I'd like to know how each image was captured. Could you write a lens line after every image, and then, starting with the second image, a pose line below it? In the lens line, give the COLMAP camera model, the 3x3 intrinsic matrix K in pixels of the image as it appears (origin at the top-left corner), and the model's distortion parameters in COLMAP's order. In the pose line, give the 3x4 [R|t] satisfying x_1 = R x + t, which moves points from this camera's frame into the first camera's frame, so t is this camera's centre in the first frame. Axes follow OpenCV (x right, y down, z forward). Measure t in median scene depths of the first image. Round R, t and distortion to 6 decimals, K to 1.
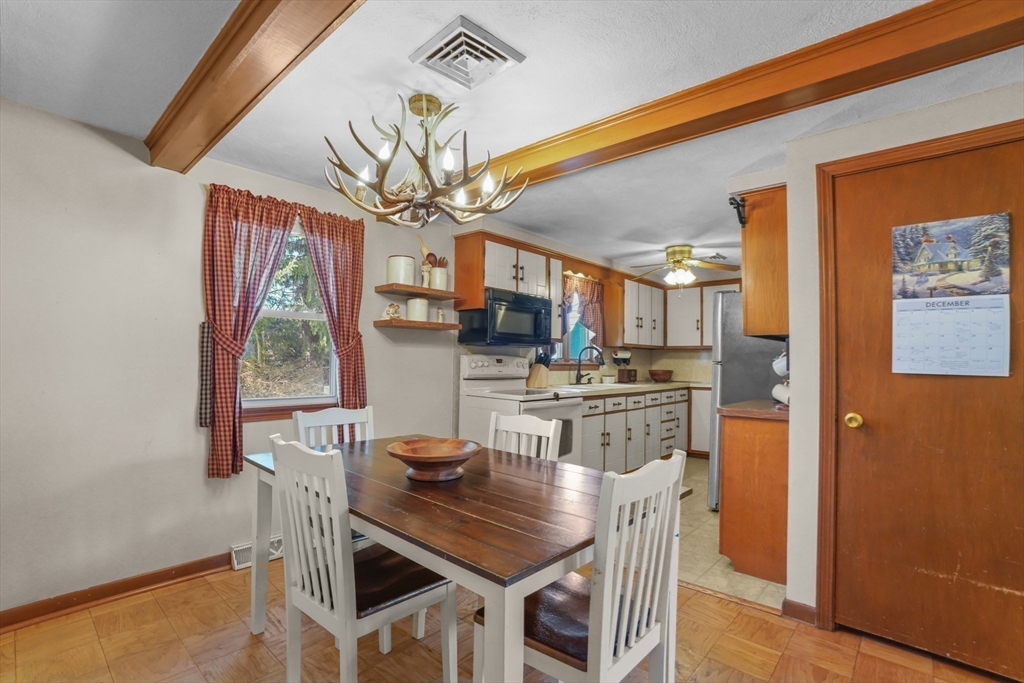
lens RADIAL K [[471.3, 0, 512.0], [0, 471.3, 341.5], [0, 0, 1]] dist [-0.055431, 0.000148]
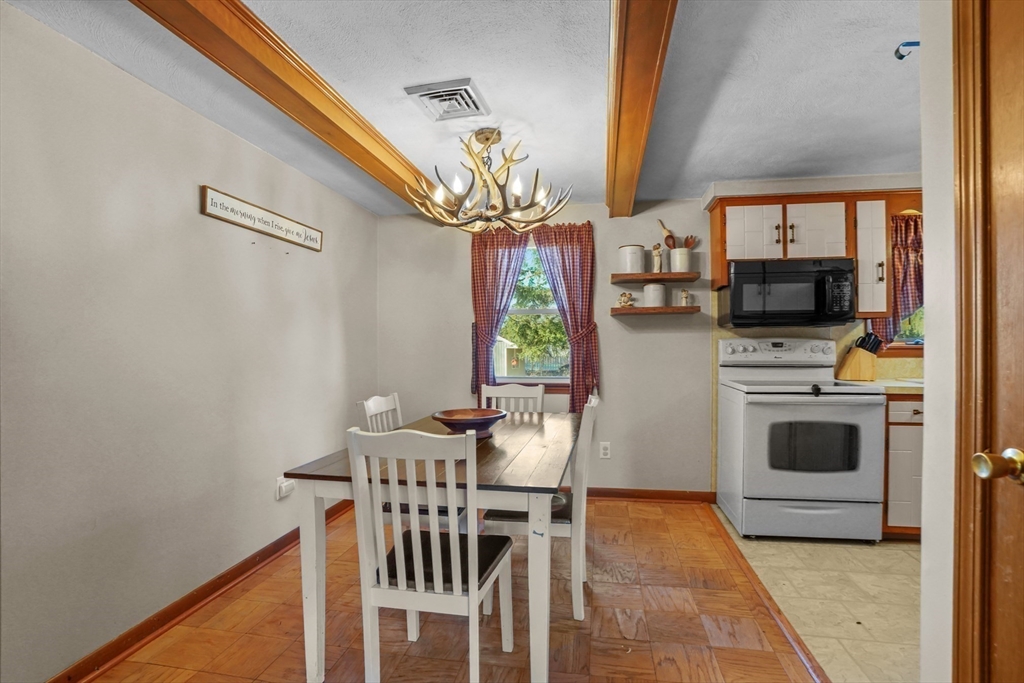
lens RADIAL K [[471.3, 0, 512.0], [0, 471.3, 341.5], [0, 0, 1]] dist [-0.055431, 0.000148]
pose [[0.528859, -0.024189, -0.848365, 0.442263], [0.044431, 0.999012, -0.000786, 0.016727], [0.847546, -0.037278, 0.529411, 0.193993]]
